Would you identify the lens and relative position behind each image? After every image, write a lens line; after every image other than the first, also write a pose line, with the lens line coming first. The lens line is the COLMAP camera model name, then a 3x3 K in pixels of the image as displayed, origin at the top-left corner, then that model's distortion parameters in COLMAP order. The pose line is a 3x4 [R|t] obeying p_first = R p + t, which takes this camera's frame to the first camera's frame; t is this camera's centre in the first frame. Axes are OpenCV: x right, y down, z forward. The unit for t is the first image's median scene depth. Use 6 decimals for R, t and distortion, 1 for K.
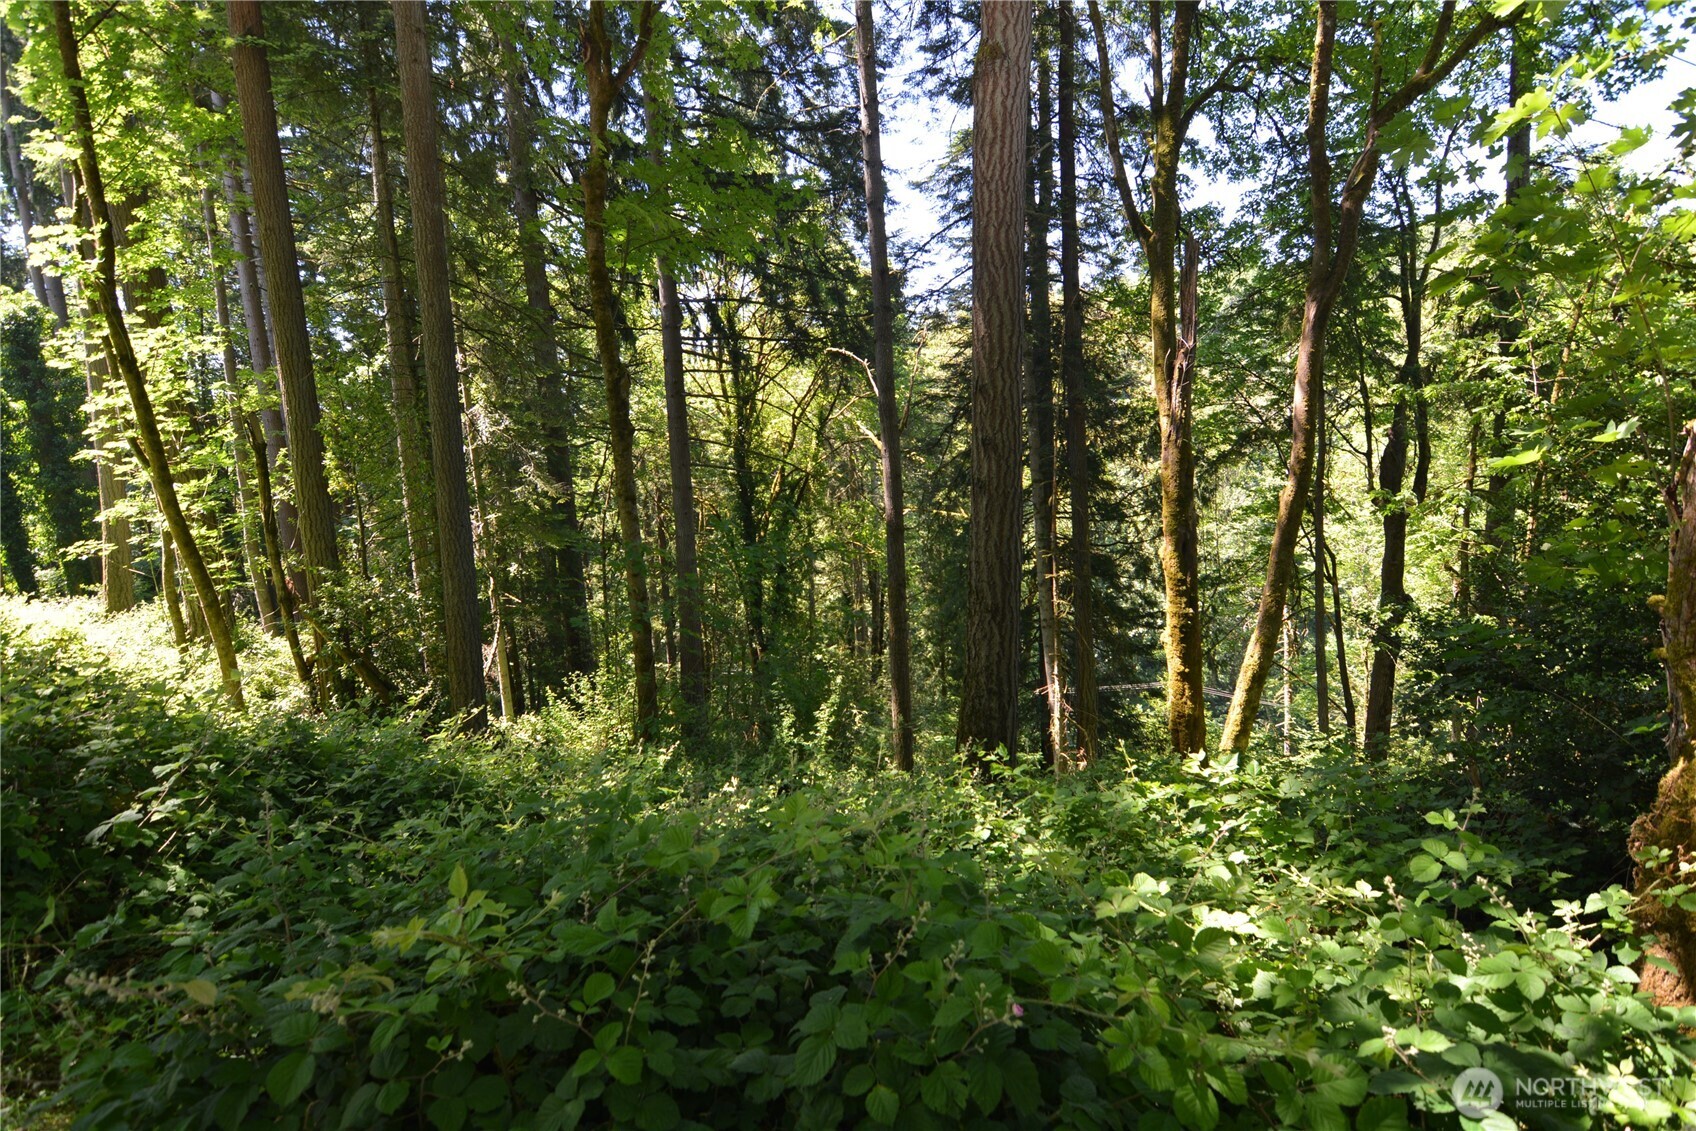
lens RADIAL K [[838.5, 0, 844.2], [0, 838.5, 575.2], [0, 0, 1]] dist [-0.000794, -0.011806]
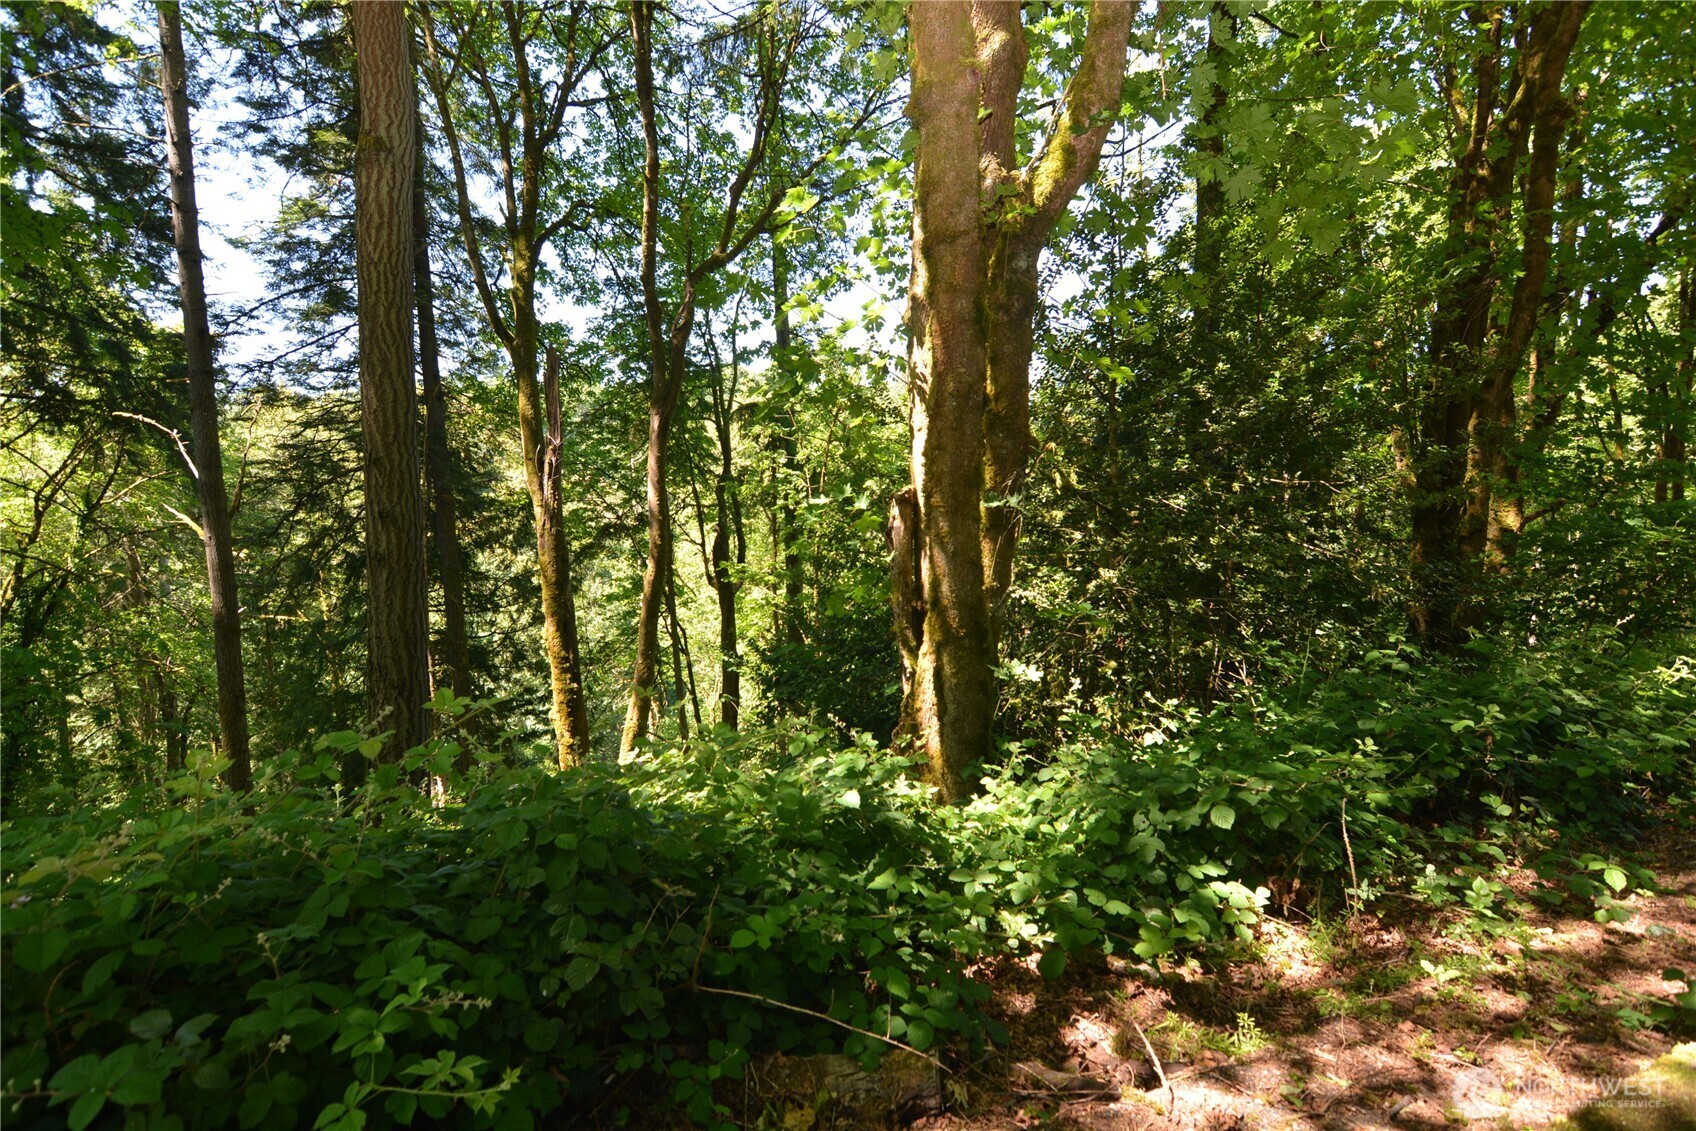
lens RADIAL K [[838.5, 0, 845.2], [0, 838.5, 573.5], [0, 0, 1]] dist [-0.000794, -0.011806]
pose [[0.744698, -0.020623, 0.667083, -0.030608], [0.100290, 0.991631, -0.081303, 0.016033], [-0.659824, 0.127448, 0.740533, -0.029502]]
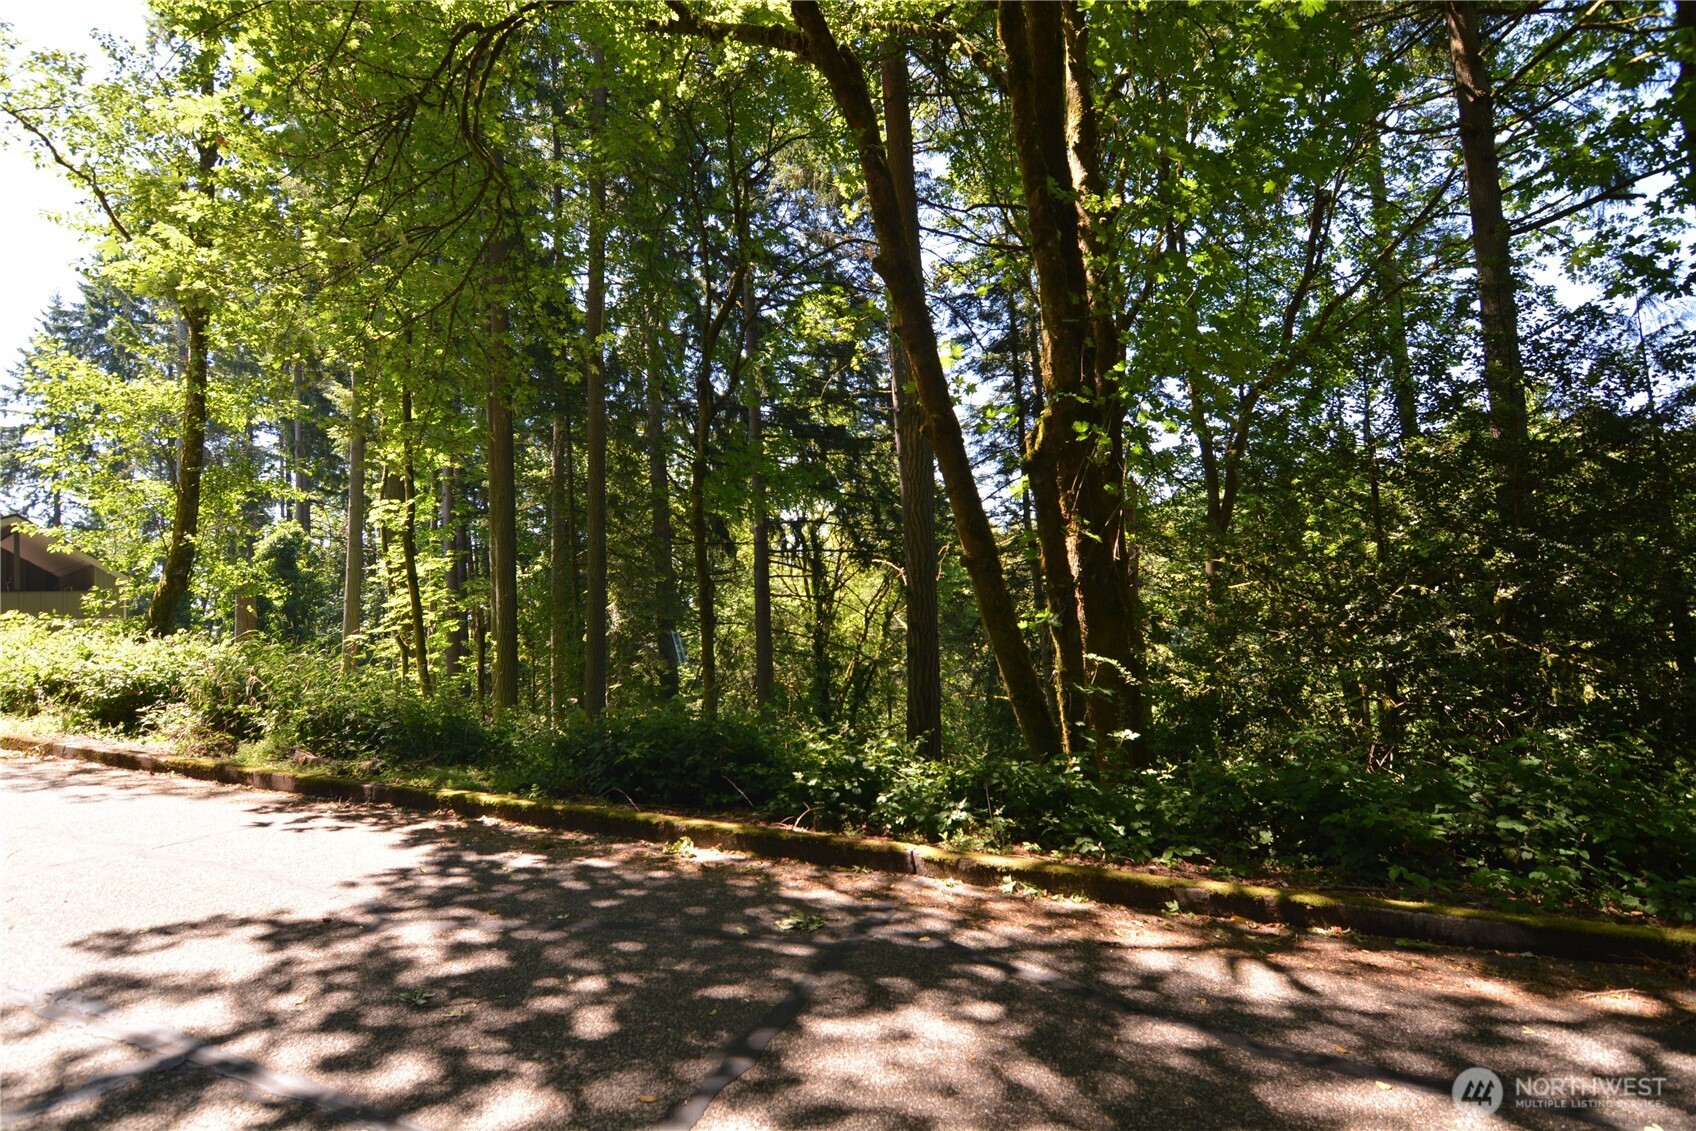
lens RADIAL K [[838.5, 0, 846.0], [0, 838.5, 577.1], [0, 0, 1]] dist [-0.000794, -0.011806]
pose [[0.992714, -0.006271, -0.120335, 0.085942], [-0.021389, 0.973616, -0.227190, 0.046385], [0.118585, 0.228108, 0.966387, -0.232355]]
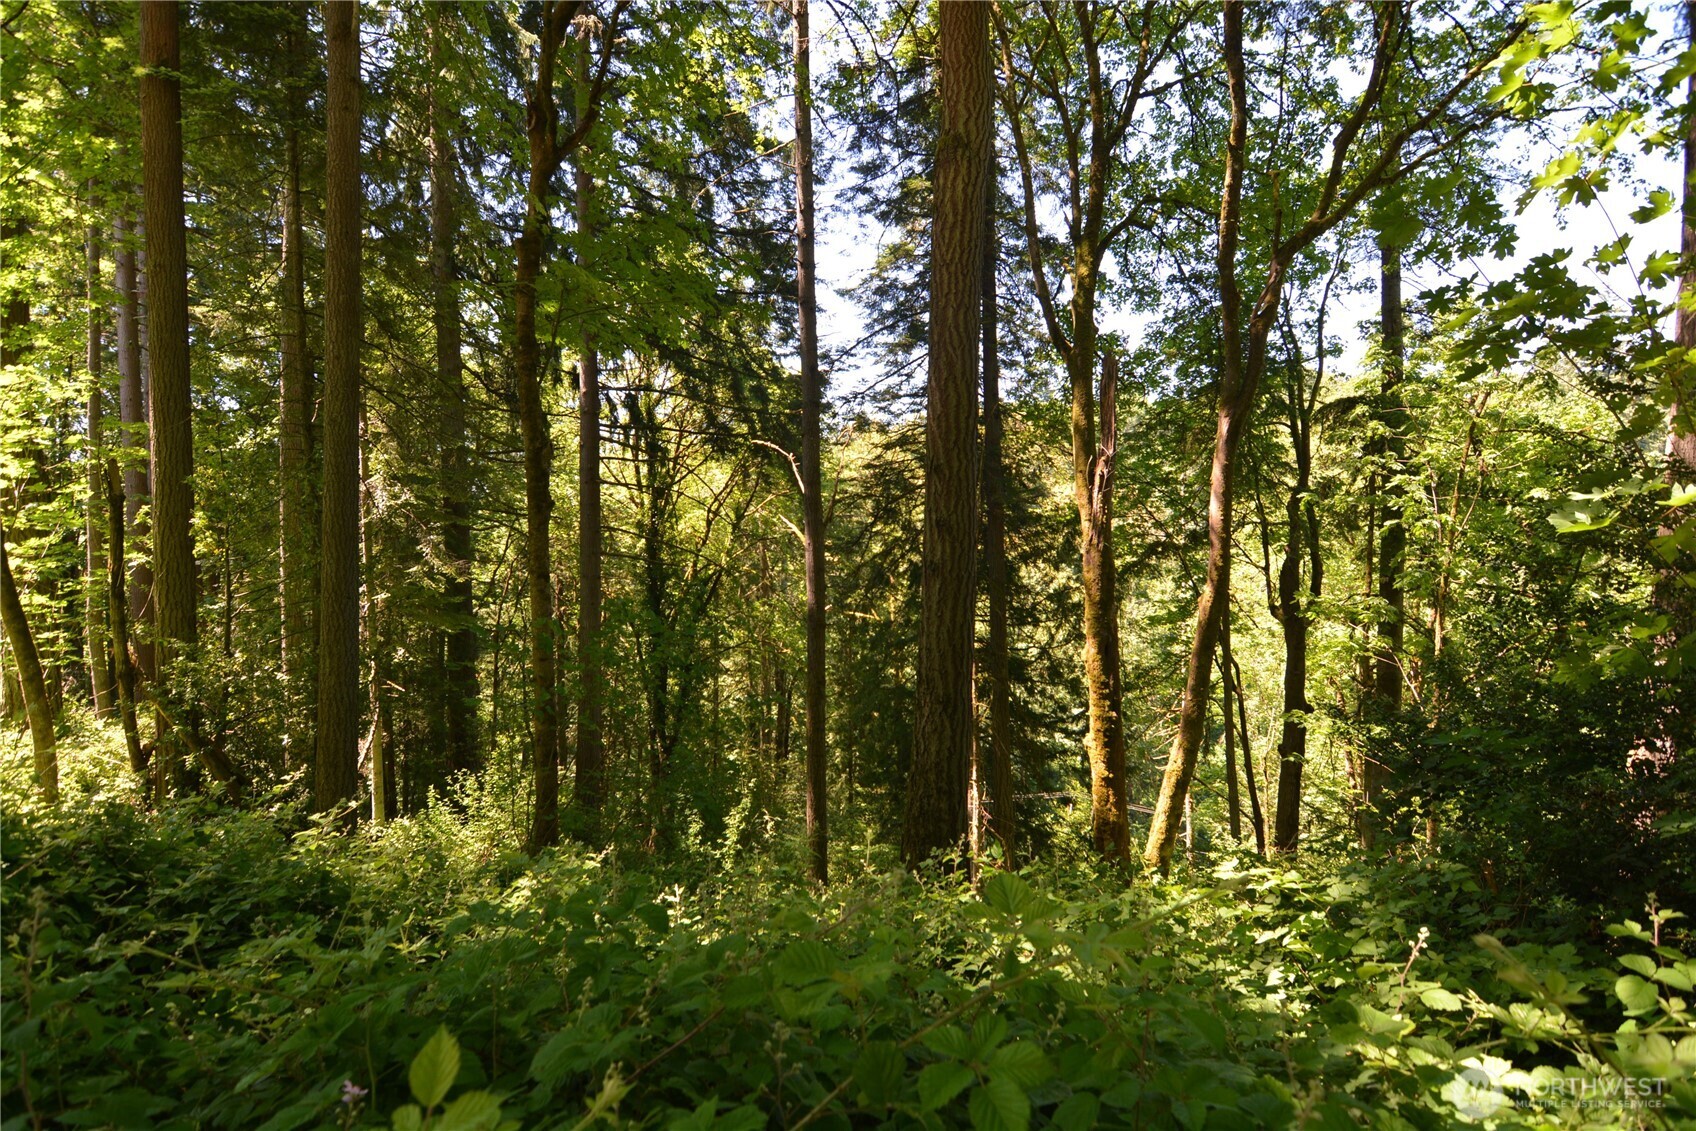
lens RADIAL K [[838.5, 0, 845.5], [0, 838.5, 574.4], [0, 0, 1]] dist [-0.000794, -0.011806]
pose [[0.992754, 0.039042, 0.113643, -0.016334], [-0.024554, 0.991701, -0.126201, 0.008201], [-0.117627, 0.122496, 0.985474, 0.027070]]
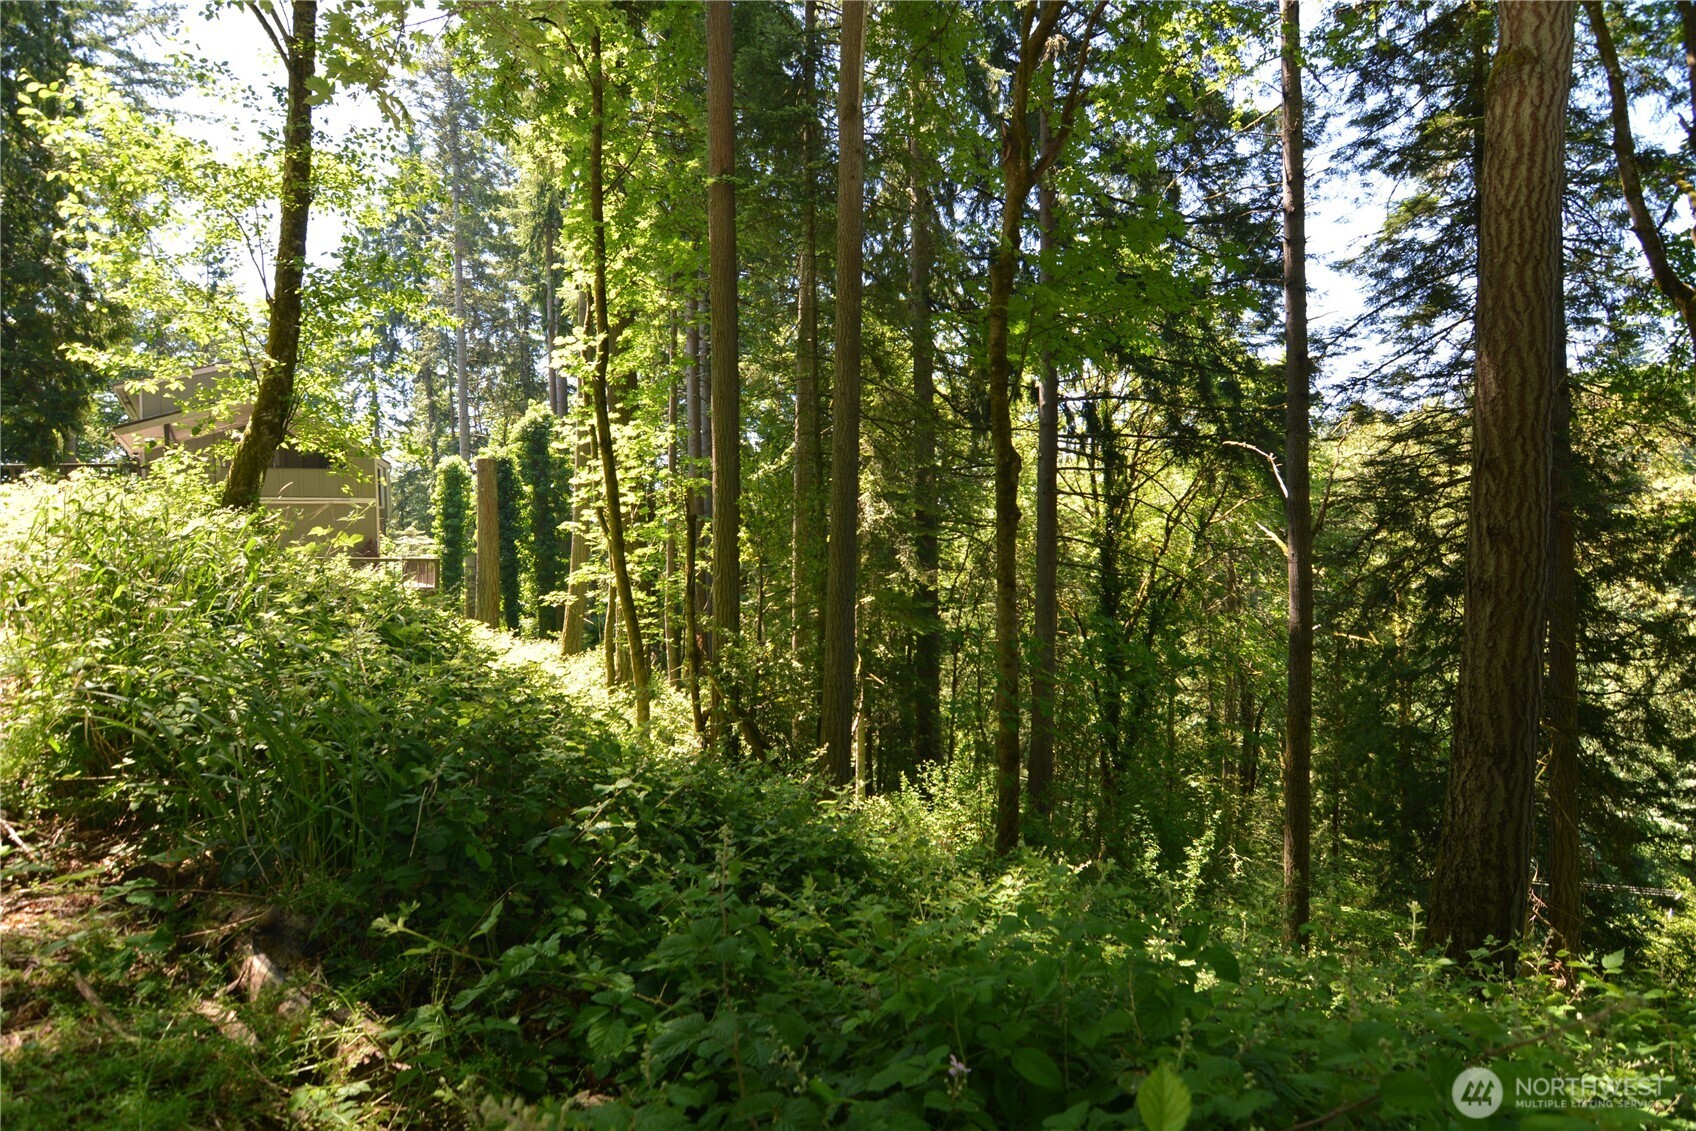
lens RADIAL K [[838.5, 0, 843.1], [0, 838.5, 571.7], [0, 0, 1]] dist [-0.000794, -0.011806]
pose [[0.914810, 0.055109, -0.400106, -0.025384], [-0.105507, 0.988856, -0.105032, 0.007794], [0.389859, 0.138299, 0.910430, 0.026031]]
